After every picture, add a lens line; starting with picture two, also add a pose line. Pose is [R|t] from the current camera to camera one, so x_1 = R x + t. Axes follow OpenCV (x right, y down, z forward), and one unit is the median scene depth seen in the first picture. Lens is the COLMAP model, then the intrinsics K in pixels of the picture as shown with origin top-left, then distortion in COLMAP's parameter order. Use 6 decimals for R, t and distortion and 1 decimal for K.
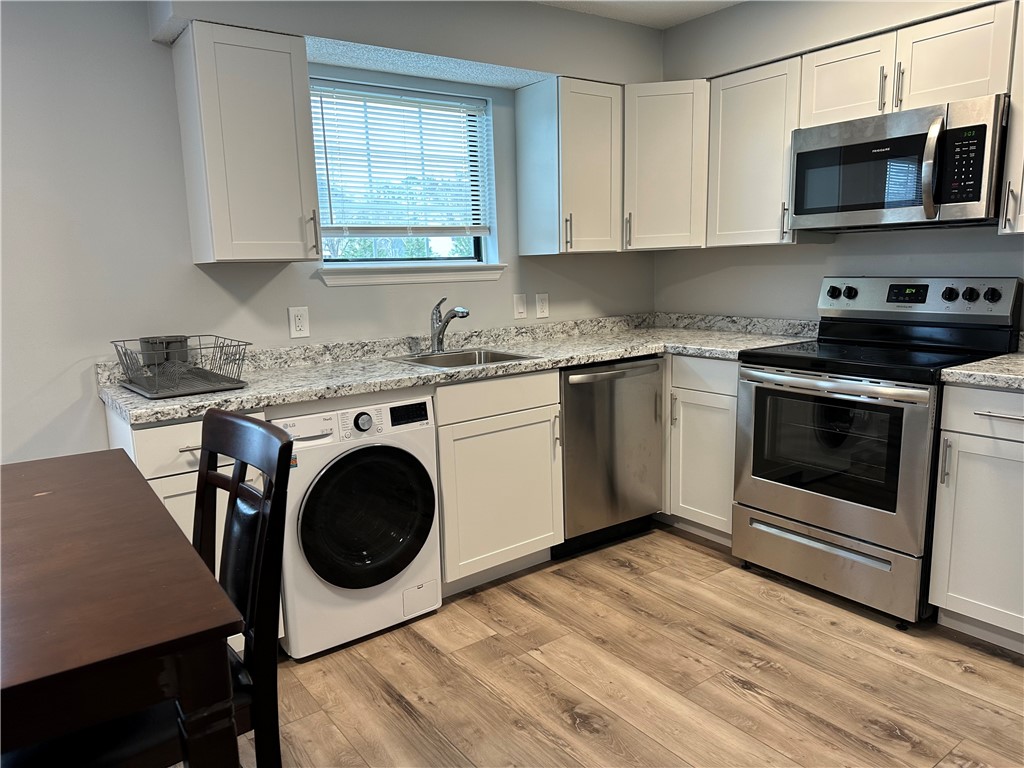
lens RADIAL K [[715.6, 0, 504.9], [0, 715.6, 386.6], [0, 0, 1]] dist [0.096992, -0.113407]
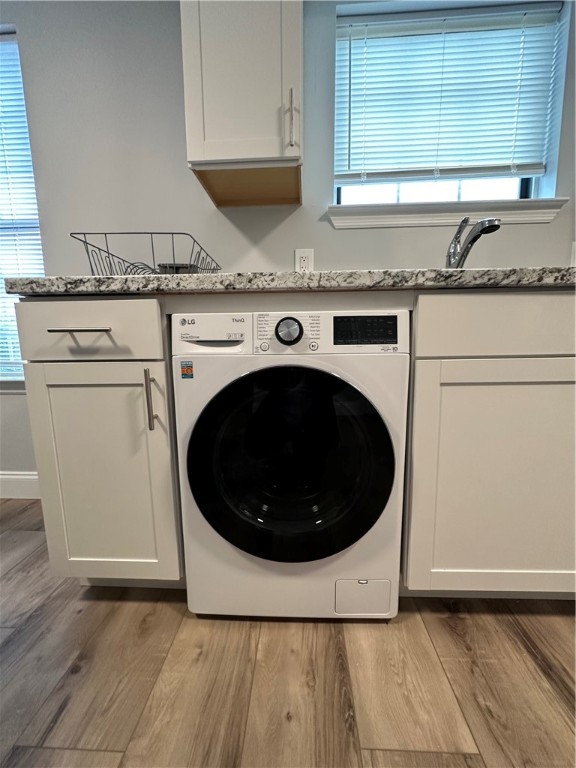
lens RADIAL K [[307.1, 0, 287.9], [0, 307.1, 385.6], [0, 0, 1]] dist [0.000737, 0.000137]
pose [[0.777980, 0.106607, -0.619179, -0.007979], [-0.119207, 0.992645, 0.021127, 0.089638], [0.616877, 0.057374, 0.784966, 0.721701]]
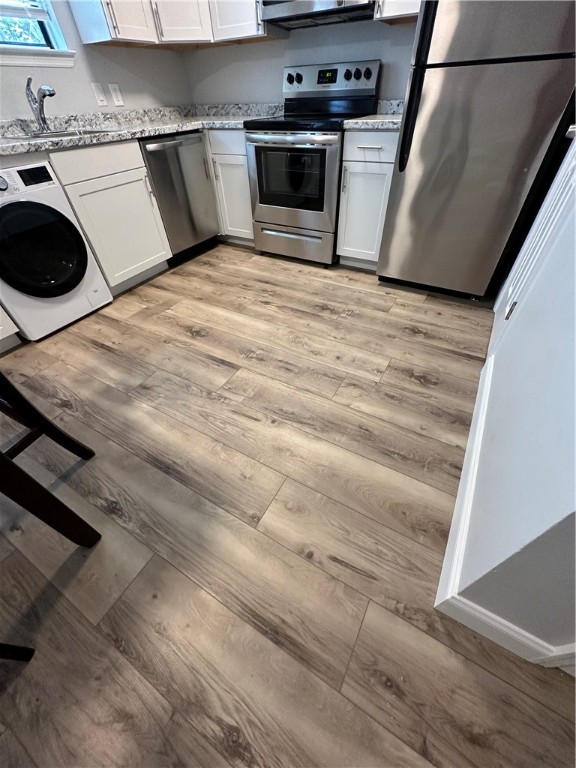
lens RADIAL K [[305.6, 0, 287.6], [0, 305.6, 384.7], [0, 0, 1]] dist [-0.001788, 0.000465]
pose [[0.917545, -0.277703, 0.284591, 0.043696], [0.076564, 0.825709, 0.558876, 0.080341], [-0.390191, -0.491005, 0.778887, 0.093655]]
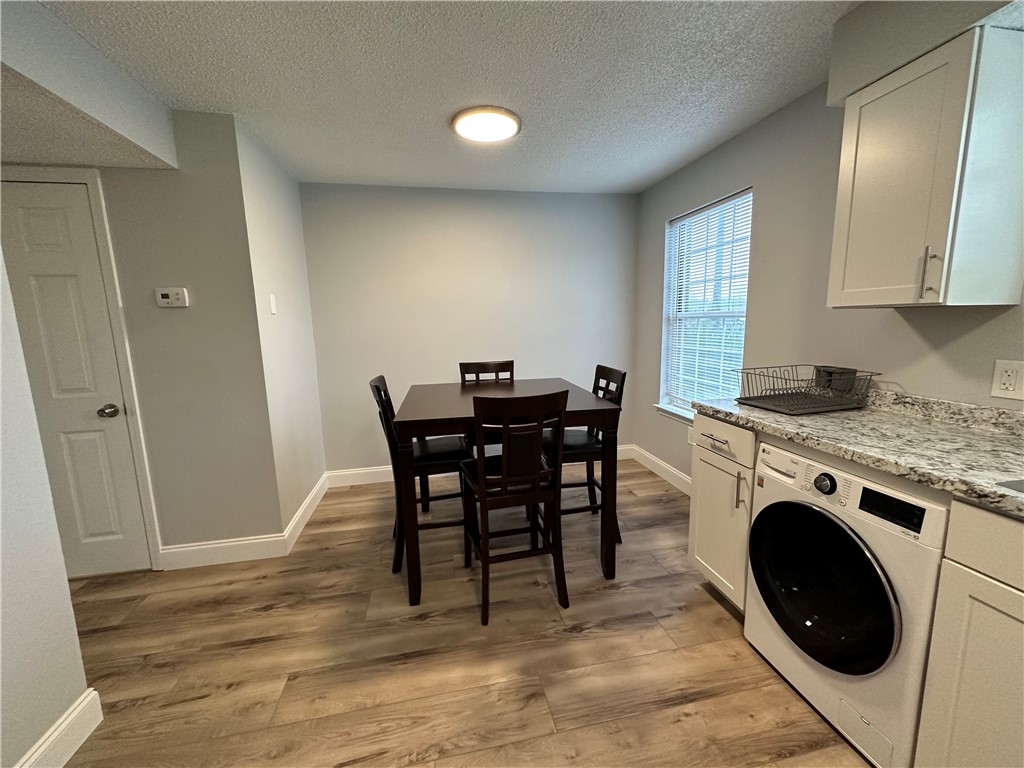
lens RADIAL K [[407.5, 0, 512.0], [0, 407.5, 384.0], [0, 0, 1]] dist [-0.001788, 0.000465]
pose [[-0.423664, 0.172782, -0.889188, 0.387547], [-0.121192, 0.962002, 0.244674, -0.142745], [0.897676, 0.211422, -0.386625, 0.764257]]
